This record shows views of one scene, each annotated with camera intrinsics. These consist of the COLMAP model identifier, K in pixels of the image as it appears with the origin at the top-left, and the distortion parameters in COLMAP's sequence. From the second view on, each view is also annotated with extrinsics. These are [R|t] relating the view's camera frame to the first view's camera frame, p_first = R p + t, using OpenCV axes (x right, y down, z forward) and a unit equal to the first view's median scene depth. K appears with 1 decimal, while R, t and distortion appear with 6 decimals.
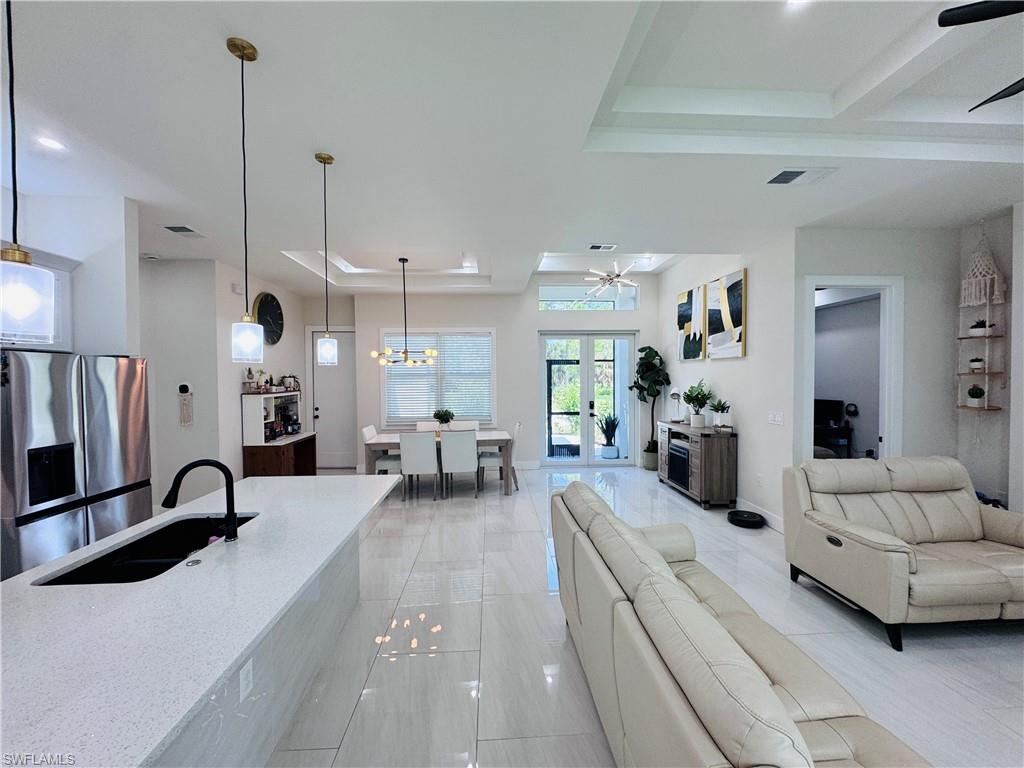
lens RADIAL K [[412.0, 0, 514.5], [0, 412.0, 384.8], [0, 0, 1]] dist [-0.000857, -0.000383]
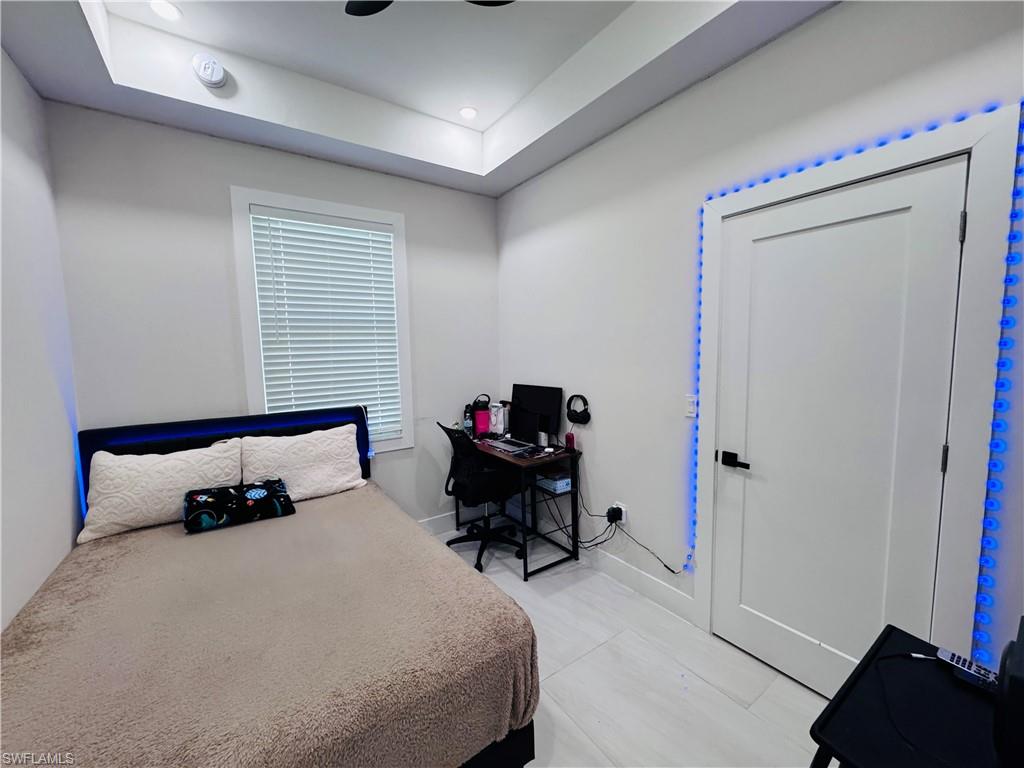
lens RADIAL K [[412.0, 0, 508.2], [0, 412.0, 383.7], [0, 0, 1]] dist [-0.000857, -0.000383]
pose [[0.861803, -0.055652, 0.504180, 0.604176], [0.026280, 0.997527, 0.065187, 0.003924], [-0.506561, -0.042928, 0.861135, 0.745345]]
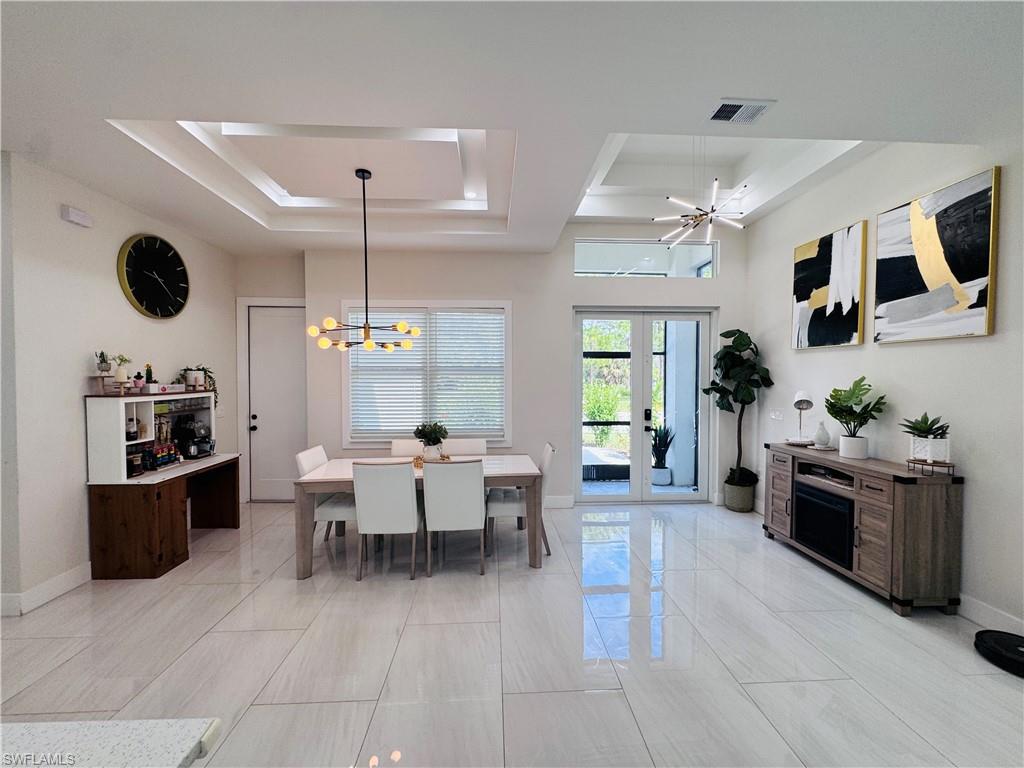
lens RADIAL K [[412.0, 0, 515.1], [0, 412.0, 383.7], [0, 0, 1]] dist [-0.000857, -0.000383]
pose [[0.999954, 0.008020, -0.005165, -0.042566], [-0.008037, 0.999963, -0.003159, 0.001422], [0.005139, 0.003200, 0.999982, 0.384537]]
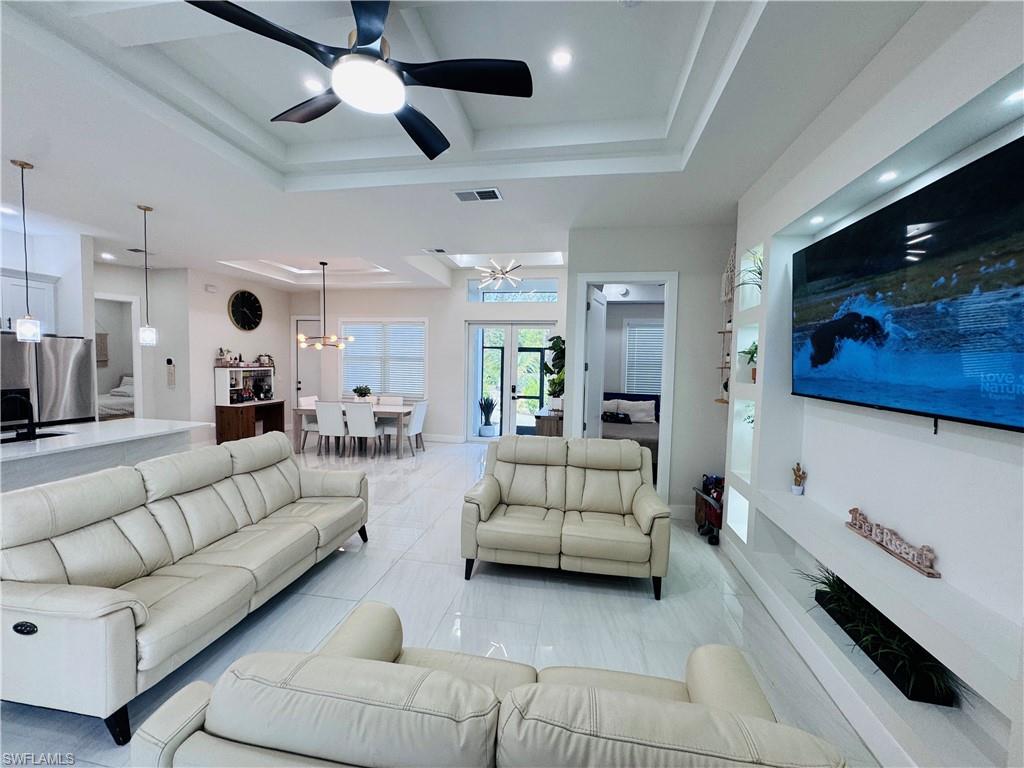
lens RADIAL K [[412.0, 0, 514.4], [0, 412.0, 383.5], [0, 0, 1]] dist [-0.000857, -0.000383]
pose [[0.972266, 0.041555, -0.230158, 0.558307], [-0.035014, 0.998860, 0.032436, -0.001429], [0.231244, -0.023478, 0.972612, -0.078403]]
